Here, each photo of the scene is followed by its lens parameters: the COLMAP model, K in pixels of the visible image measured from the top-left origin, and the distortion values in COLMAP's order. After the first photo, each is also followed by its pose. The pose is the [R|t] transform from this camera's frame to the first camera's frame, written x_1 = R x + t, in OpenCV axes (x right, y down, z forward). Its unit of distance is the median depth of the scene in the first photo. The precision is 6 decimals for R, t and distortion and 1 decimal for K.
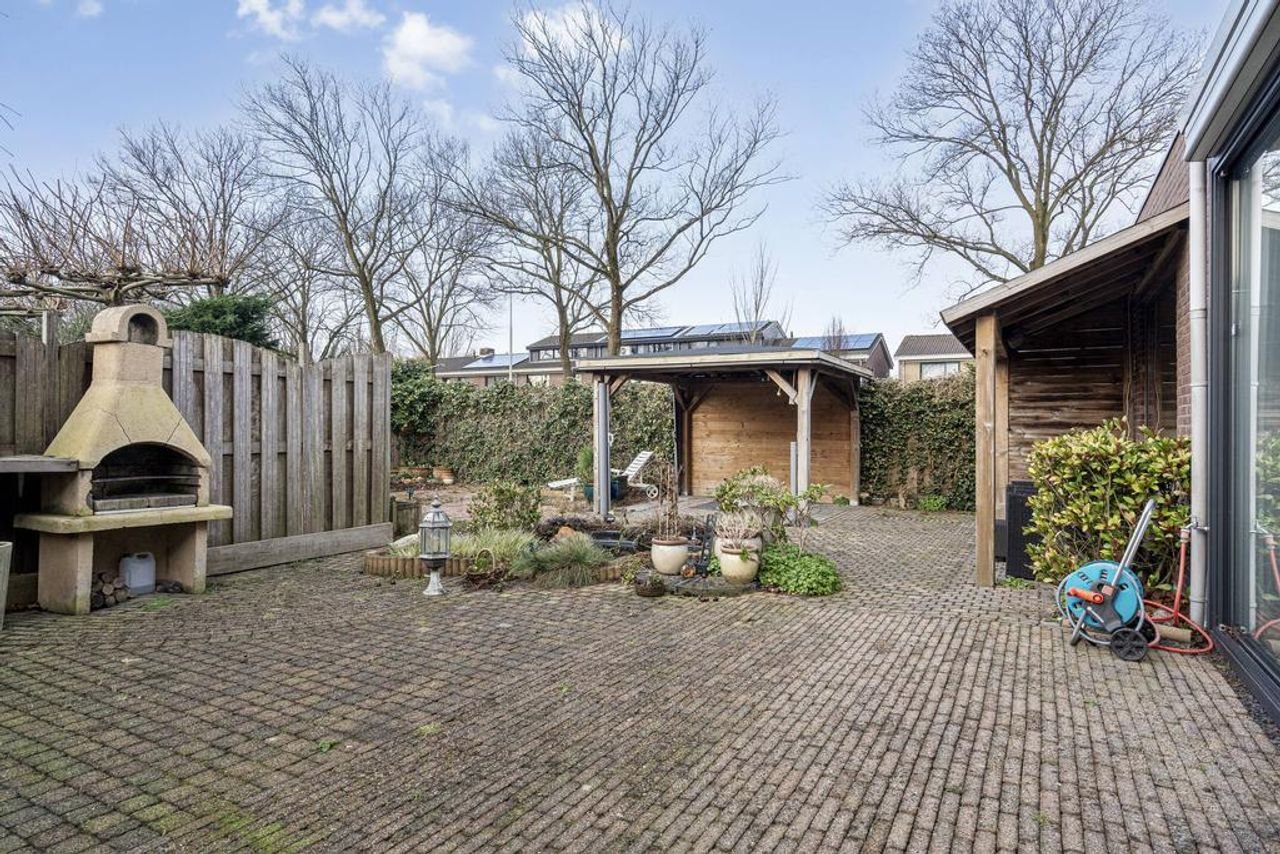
lens RADIAL K [[729.7, 0, 661.9], [0, 729.7, 432.3], [0, 0, 1]] dist [-0.010146, 0.011528]
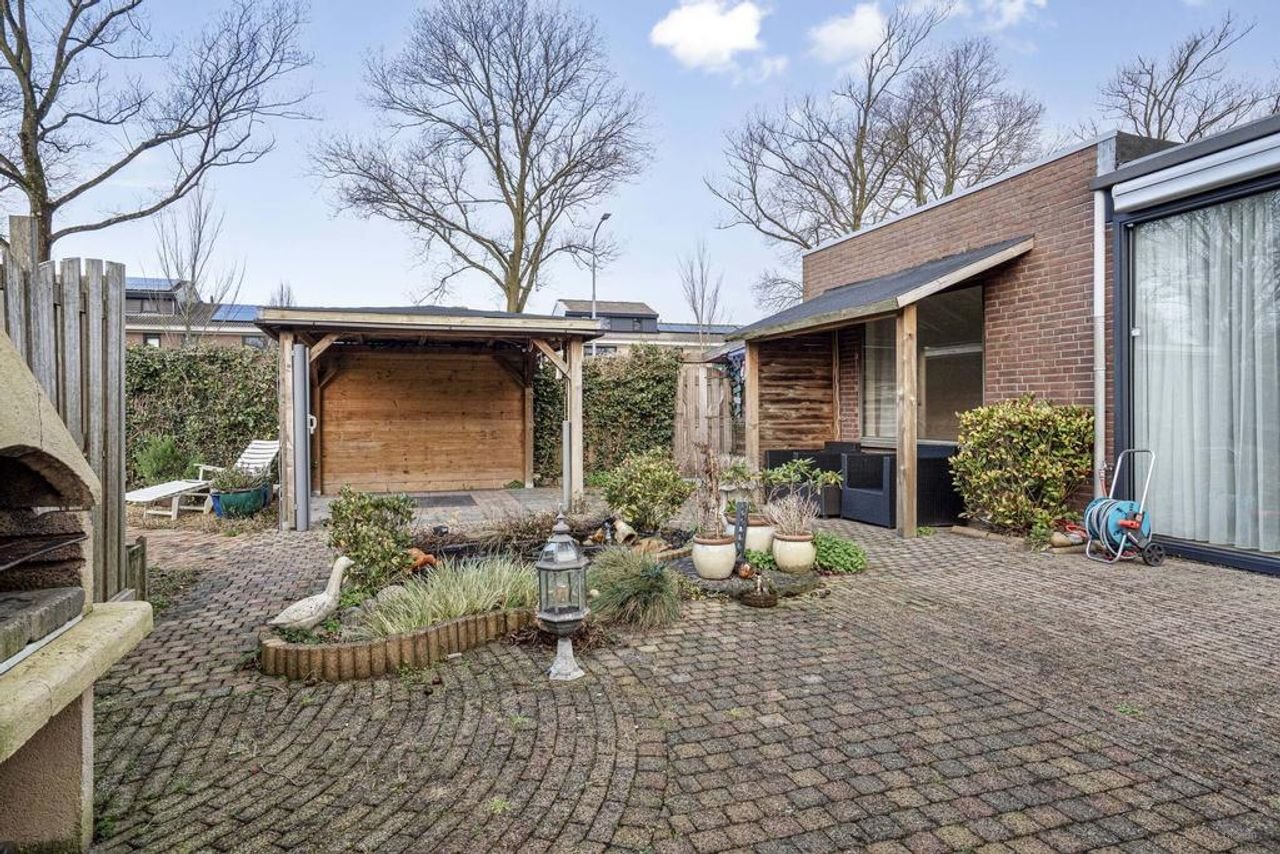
lens RADIAL K [[729.7, 0, 642.8], [0, 729.7, 400.2], [0, 0, 1]] dist [-0.010146, 0.011528]
pose [[0.679395, -0.001485, 0.733772, -0.537141], [0.015440, 0.999805, -0.012272, 0.000087], [-0.733611, 0.019667, 0.679285, 0.401964]]
